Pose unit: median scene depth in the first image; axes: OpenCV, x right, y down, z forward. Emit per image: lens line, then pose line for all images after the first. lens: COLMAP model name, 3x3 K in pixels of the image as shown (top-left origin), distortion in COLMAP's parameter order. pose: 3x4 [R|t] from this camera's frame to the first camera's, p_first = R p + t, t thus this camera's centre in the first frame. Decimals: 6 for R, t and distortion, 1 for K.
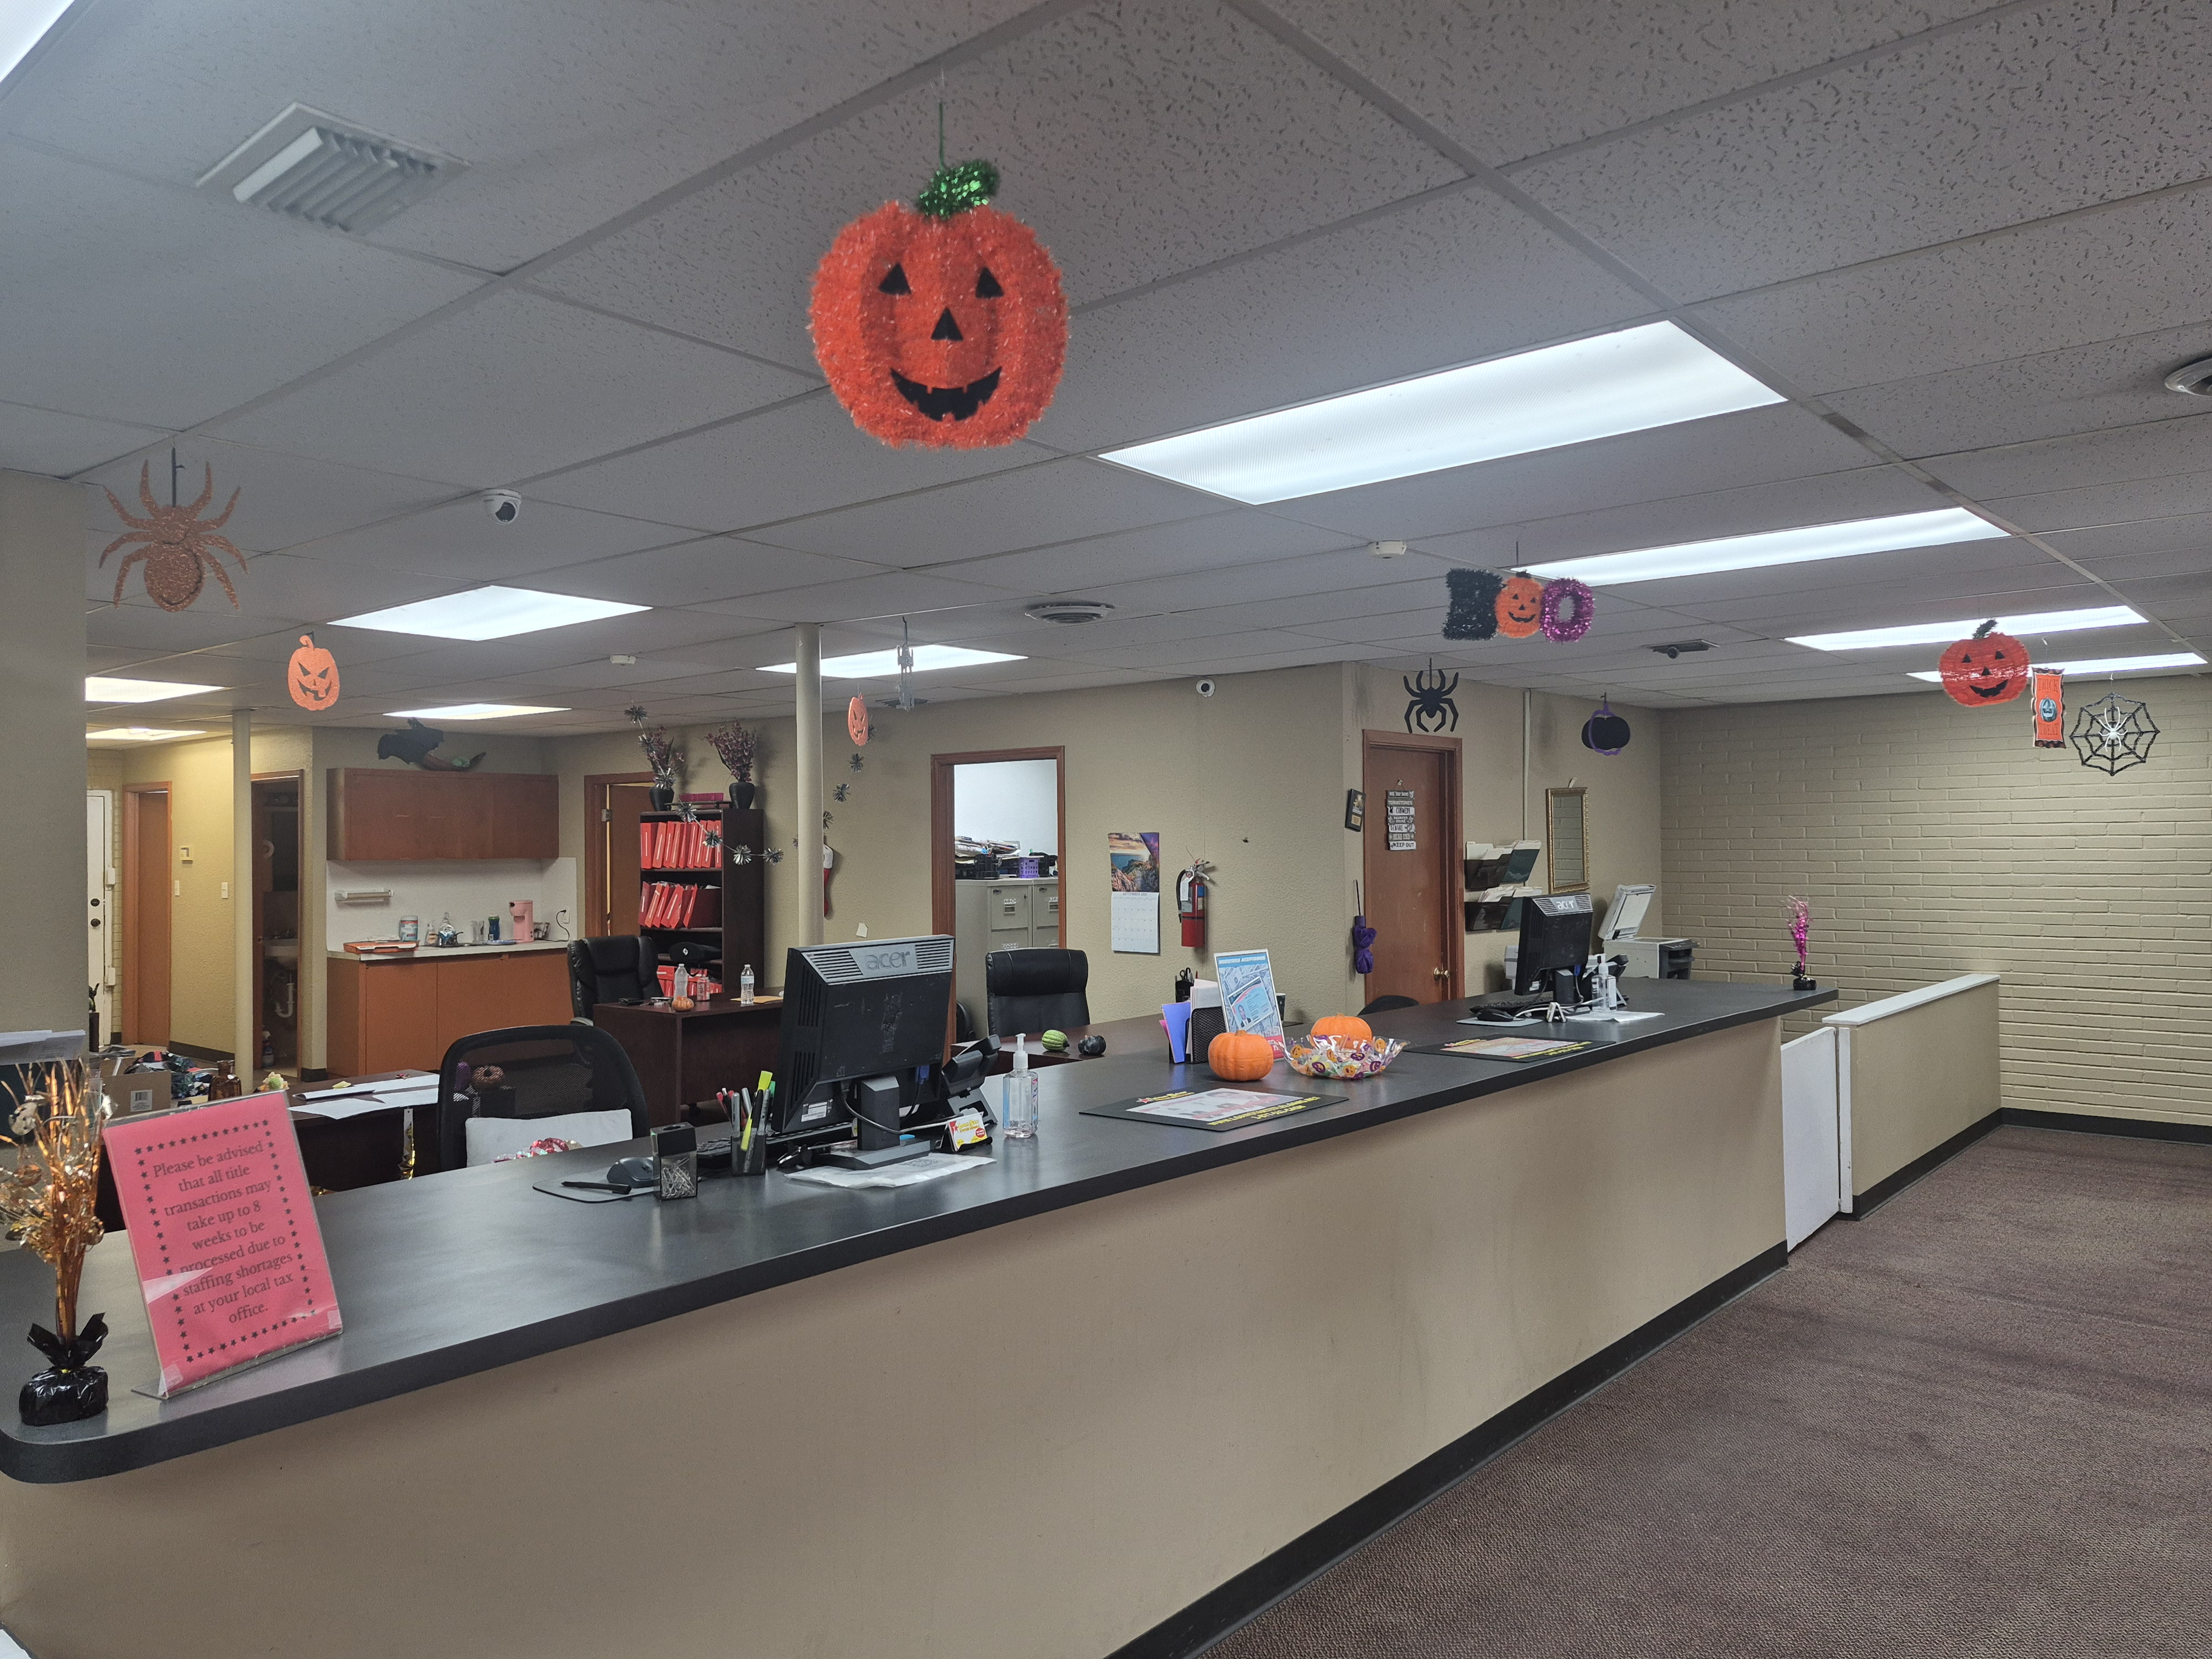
lens RADIAL K [[1521.5, 0, 1106.0], [0, 1521.5, 829.5], [0, 0, 1]] dist [0.103416, -0.112117]
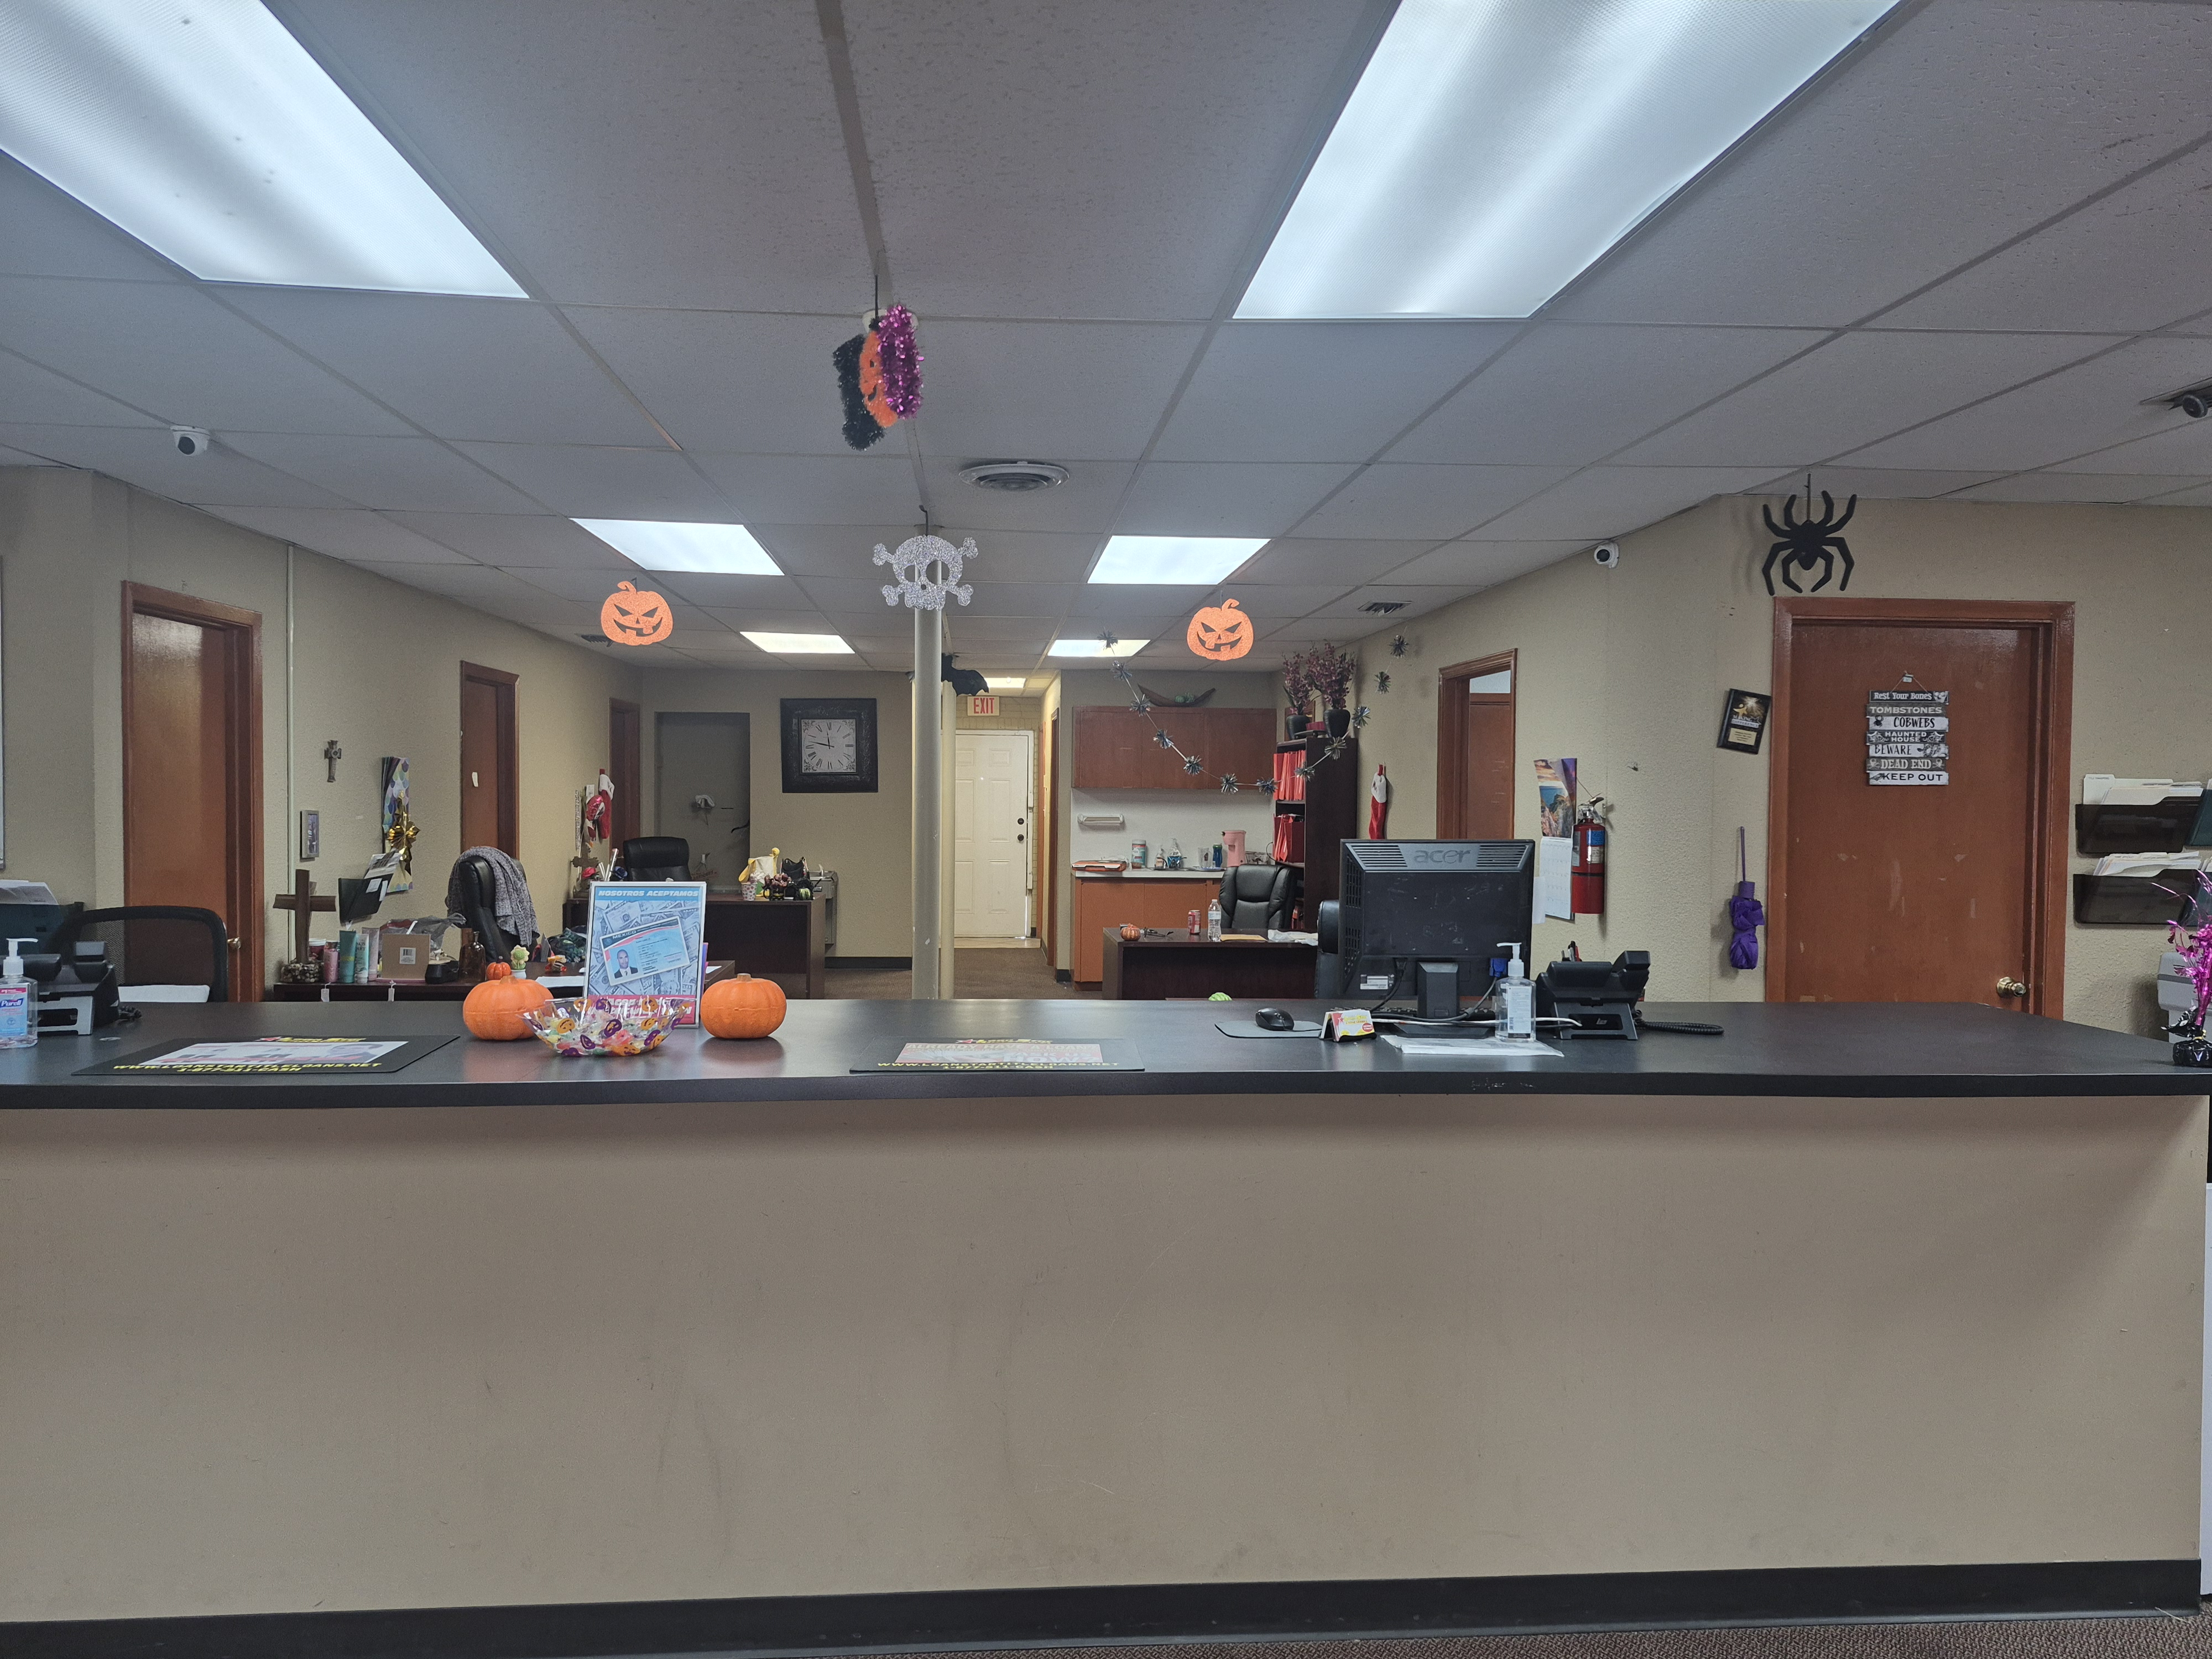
lens RADIAL K [[1521.5, 0, 1106.0], [0, 1521.5, 829.5], [0, 0, 1]] dist [0.103416, -0.112117]
pose [[0.710318, 0.033900, -0.703064, 0.398265], [-0.009691, 0.999216, 0.038389, 0.010112], [0.703814, -0.020455, 0.710089, 0.300773]]
